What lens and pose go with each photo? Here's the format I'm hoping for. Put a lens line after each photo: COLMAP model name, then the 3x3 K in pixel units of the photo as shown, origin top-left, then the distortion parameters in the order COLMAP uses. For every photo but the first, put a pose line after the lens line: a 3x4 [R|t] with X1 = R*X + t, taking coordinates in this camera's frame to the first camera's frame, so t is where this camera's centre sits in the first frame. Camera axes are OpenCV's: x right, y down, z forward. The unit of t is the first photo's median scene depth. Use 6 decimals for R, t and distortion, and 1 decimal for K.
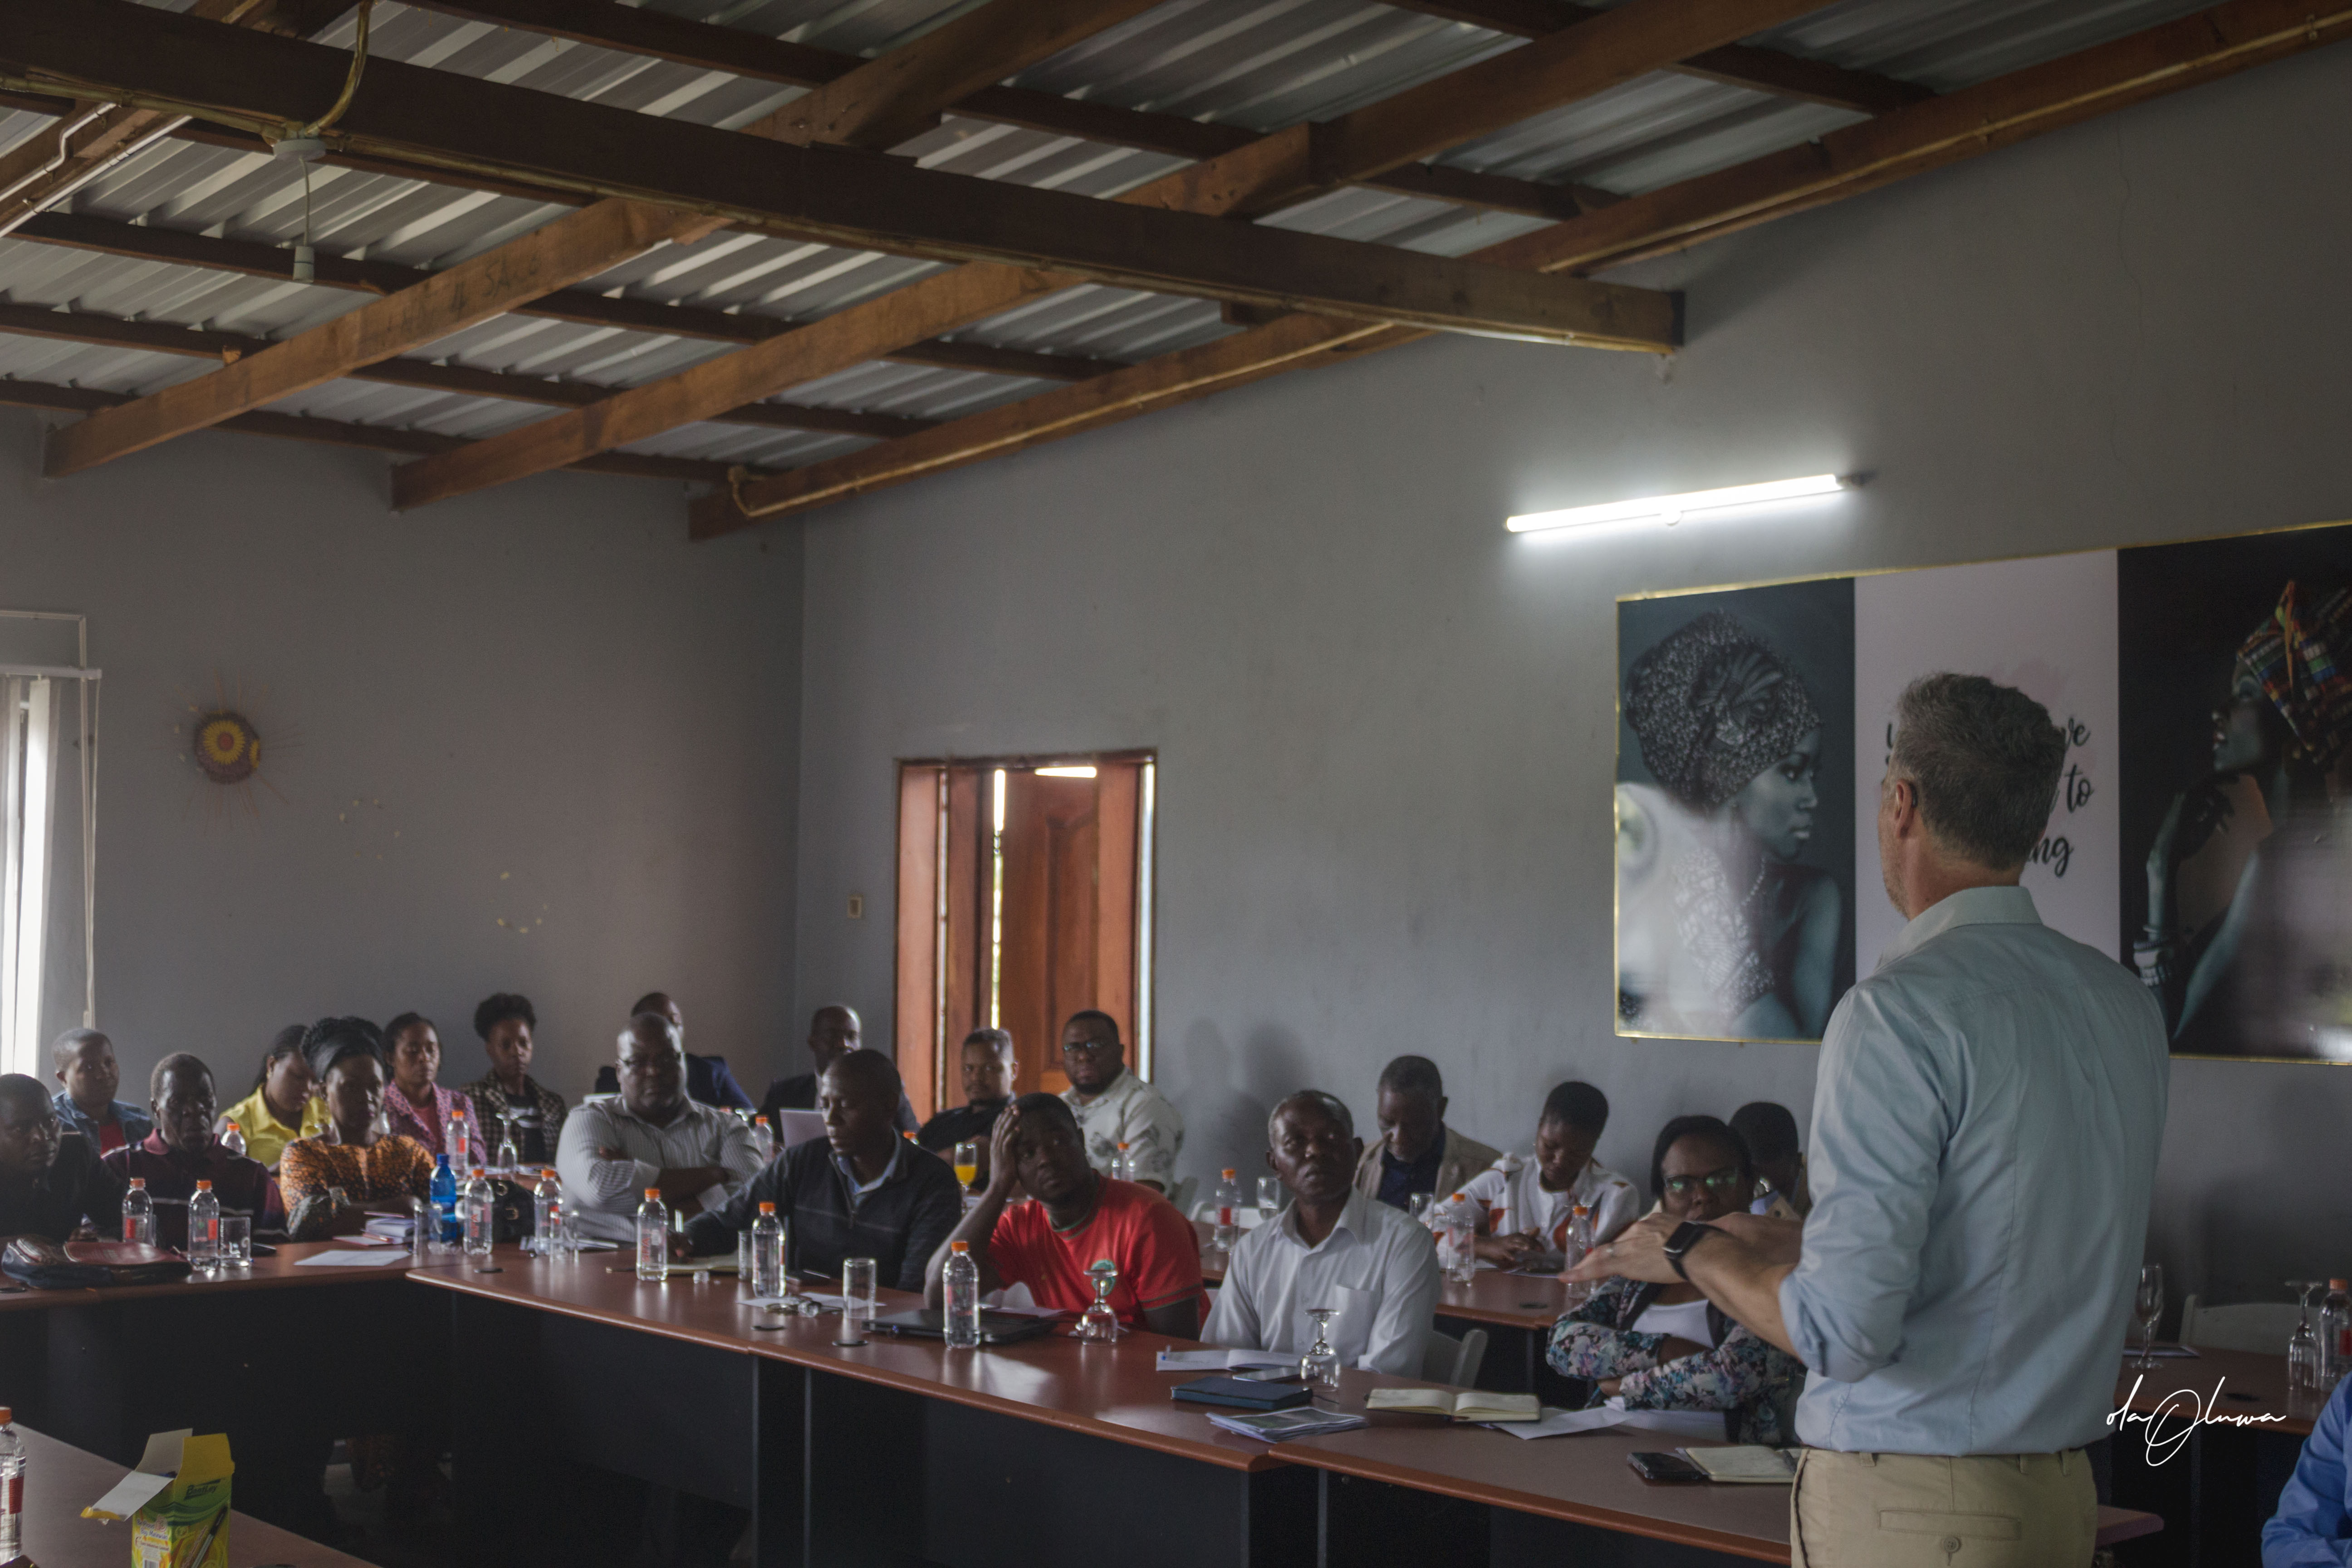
lens RADIAL K [[3009.5, 0, 1178.3], [0, 3009.5, 833.9], [0, 0, 1]] dist [-0.095157, 0.191989]
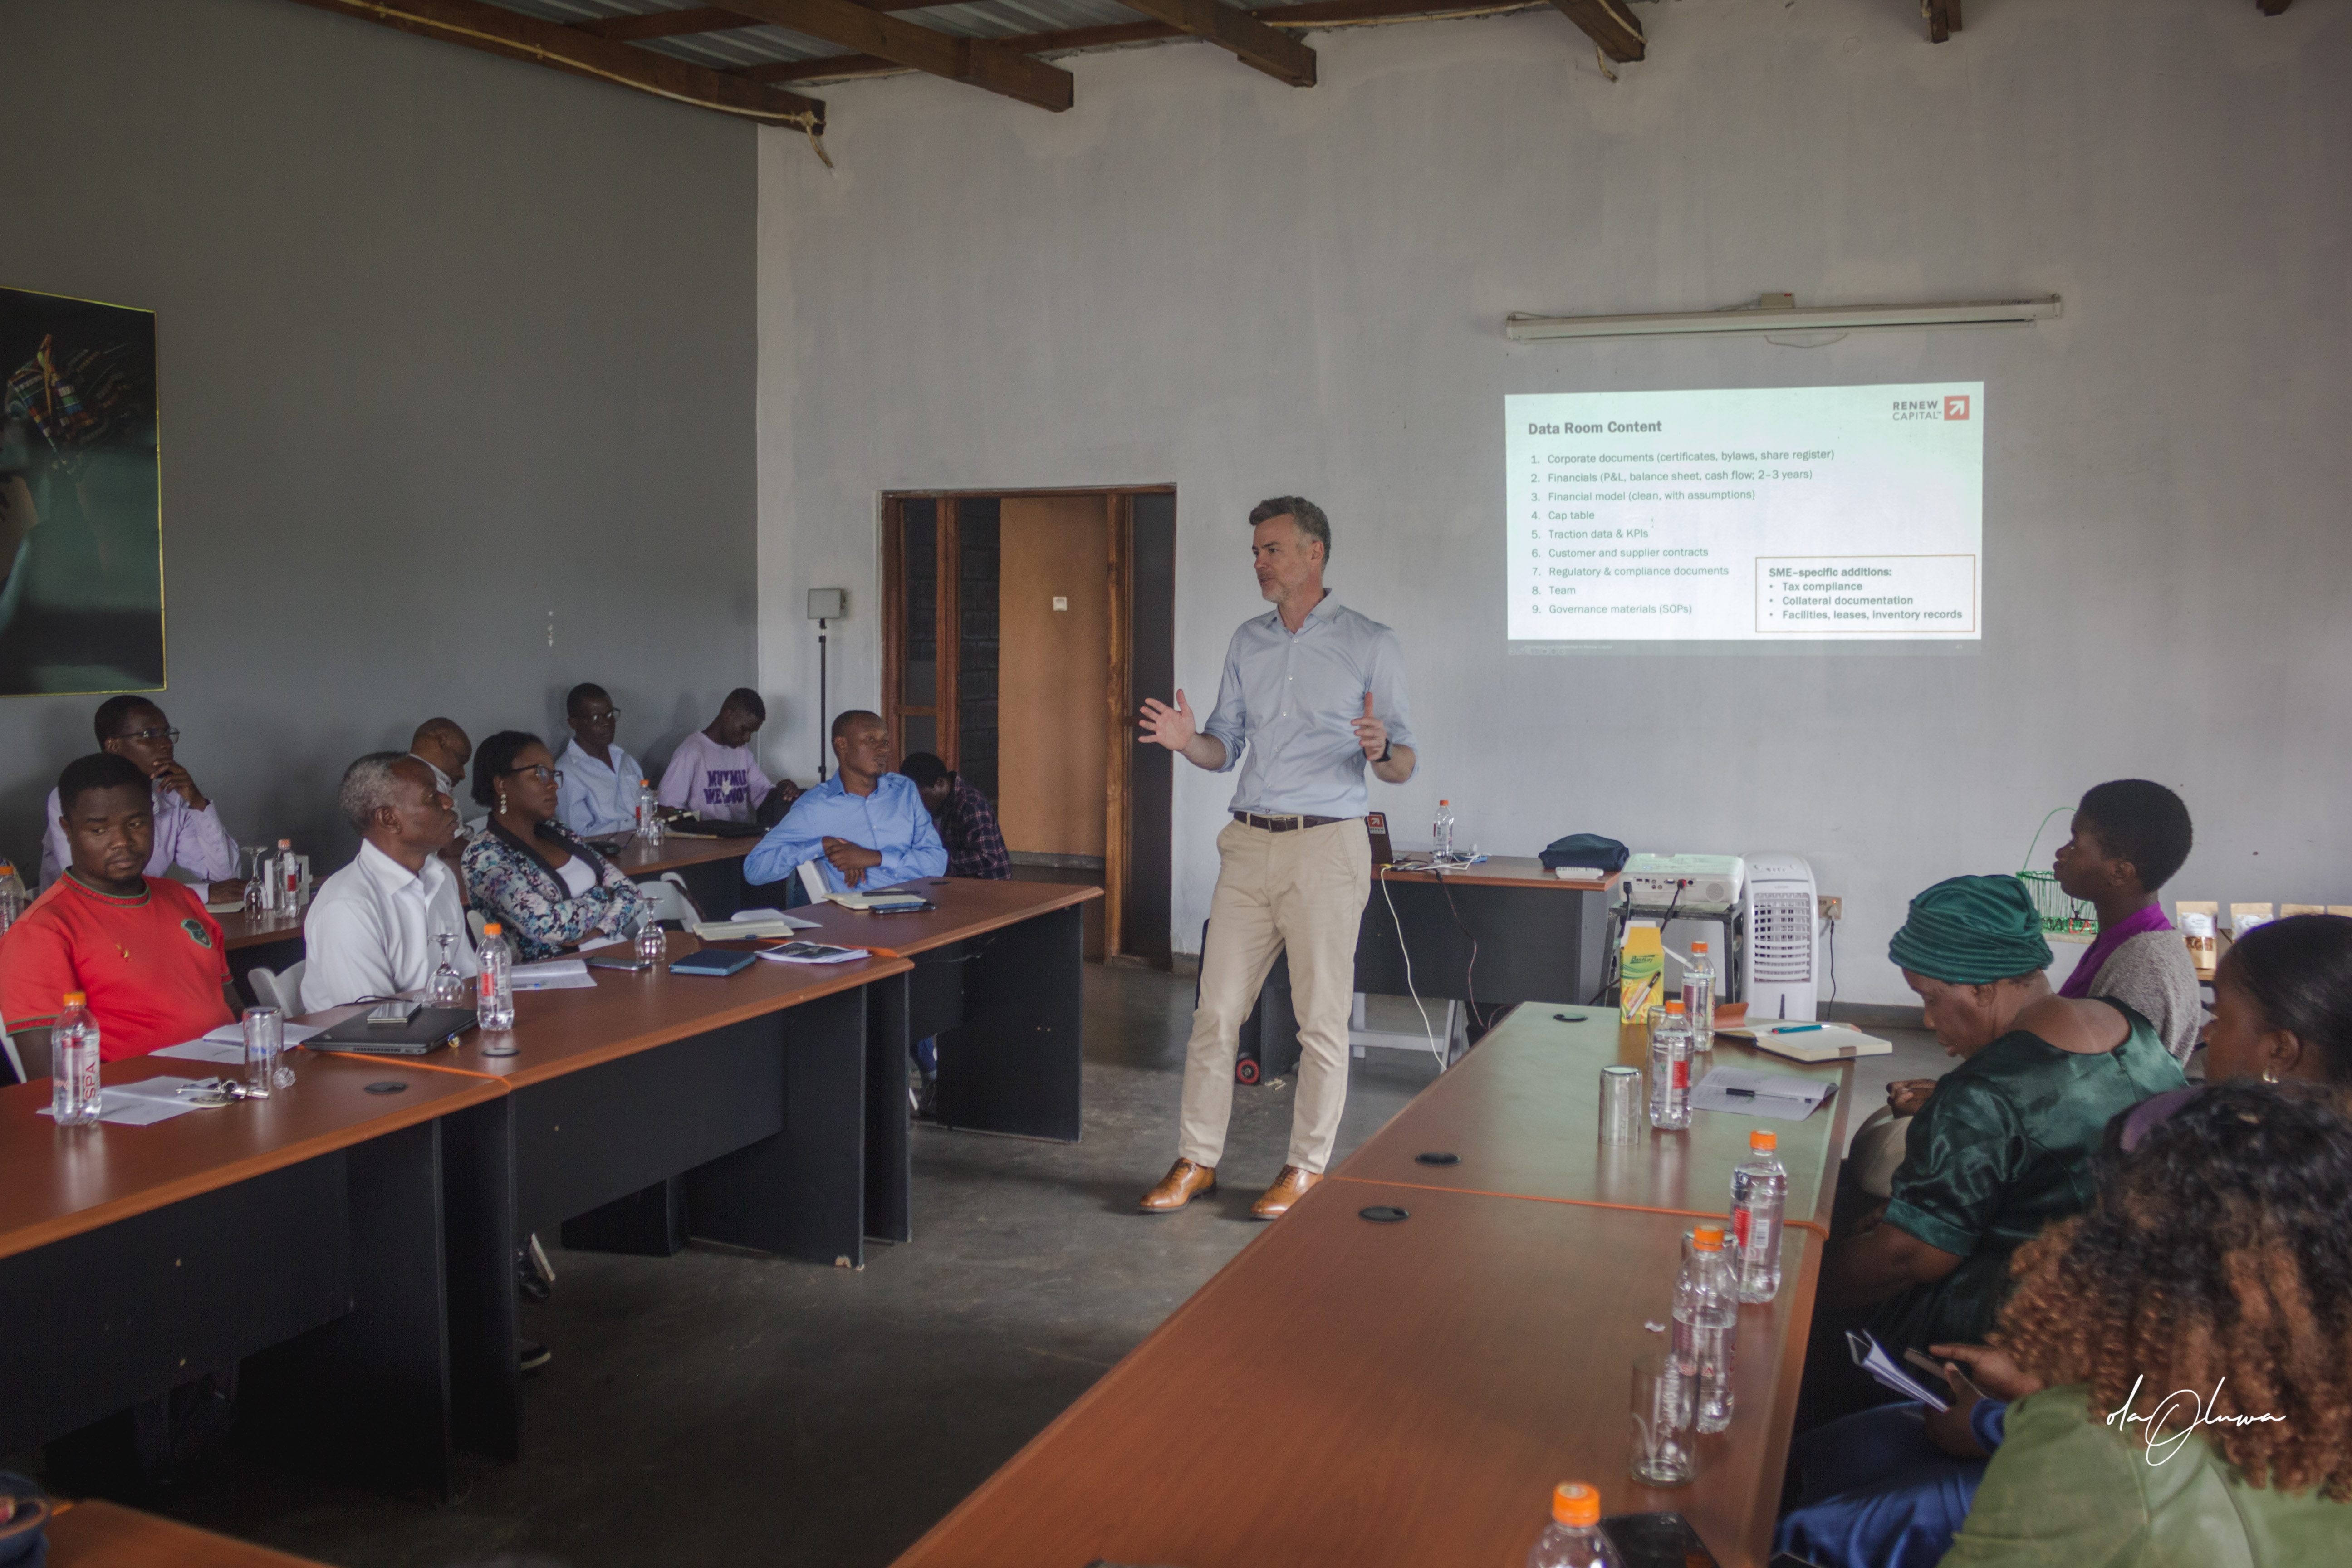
lens RADIAL K [[1939.3, 0, 1182.3], [0, 1939.3, 787.5], [0, 0, 1]] dist [-0.163653, 0.147129]
pose [[-0.465353, -0.095143, 0.879997, -0.541783], [-0.044668, 0.995464, 0.084006, 0.021738], [-0.883997, -0.000215, -0.467492, 0.832732]]
